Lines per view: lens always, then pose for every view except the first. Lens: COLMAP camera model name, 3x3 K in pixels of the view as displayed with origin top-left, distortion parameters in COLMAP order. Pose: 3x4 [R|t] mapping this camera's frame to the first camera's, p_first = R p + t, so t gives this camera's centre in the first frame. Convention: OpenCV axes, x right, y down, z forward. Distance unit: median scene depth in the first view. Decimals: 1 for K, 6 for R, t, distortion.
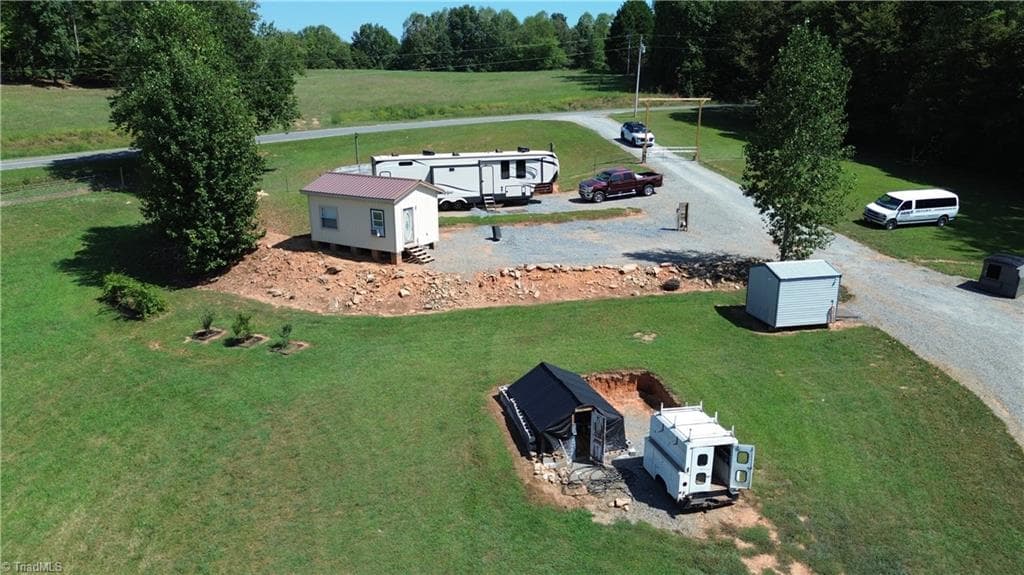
lens RADIAL K [[715.9, 0, 512.0], [0, 715.9, 287.5], [0, 0, 1]] dist [0.072479, -0.076679]
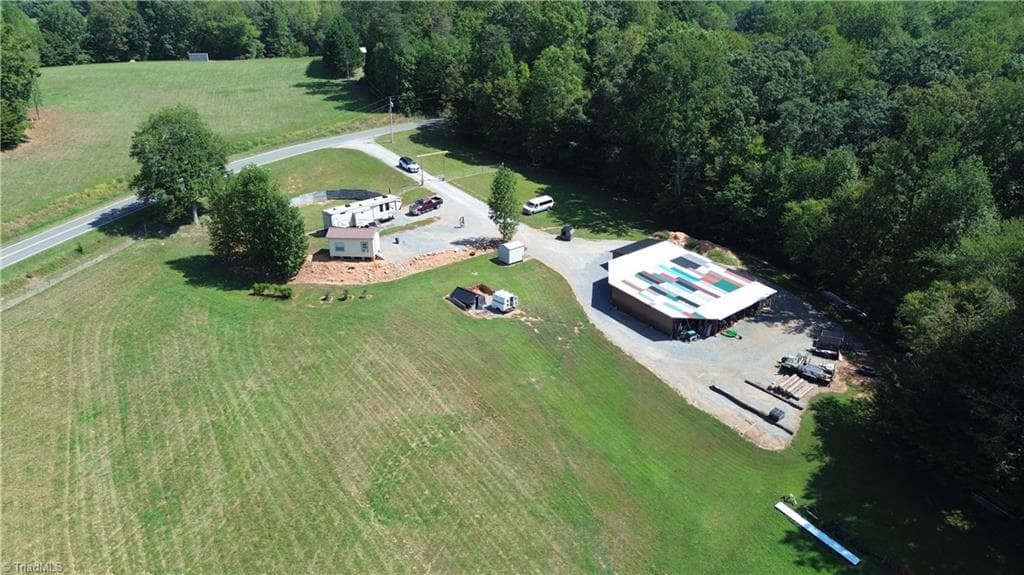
lens RADIAL K [[715.9, 0, 512.0], [0, 715.9, 287.5], [0, 0, 1]] dist [0.072479, -0.076679]
pose [[0.884191, -0.181939, 0.430238, -0.772788], [0.126431, 0.979864, 0.154534, -0.251728], [-0.449691, -0.082242, 0.889390, -1.415720]]
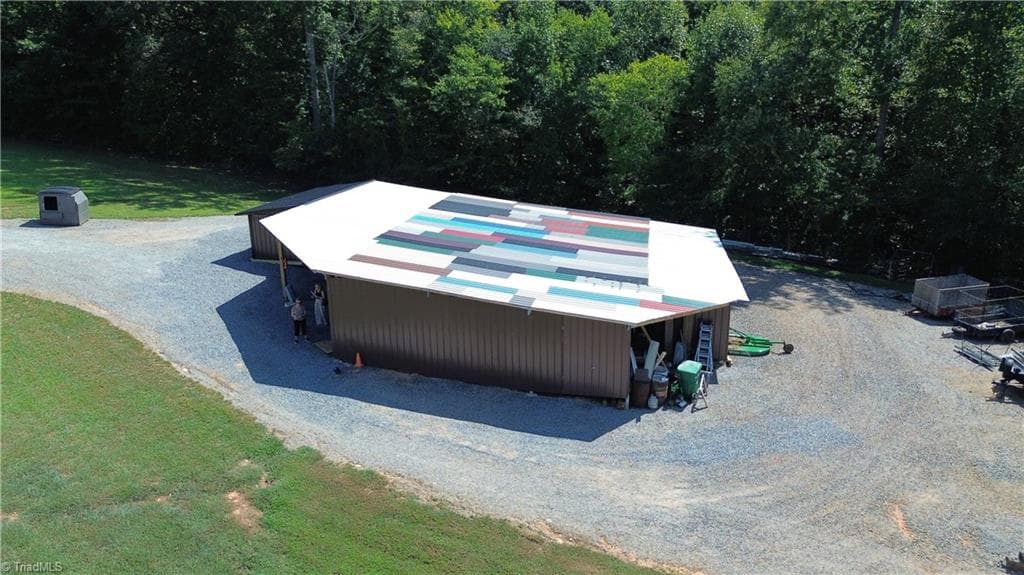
lens RADIAL K [[715.9, 0, 512.0], [0, 715.9, 287.5], [0, 0, 1]] dist [0.072479, -0.076679]
pose [[0.398630, -0.242926, 0.884354, 0.006332], [0.246502, 0.957177, 0.151817, 0.077062], [-0.883363, 0.157476, 0.441441, 0.021507]]
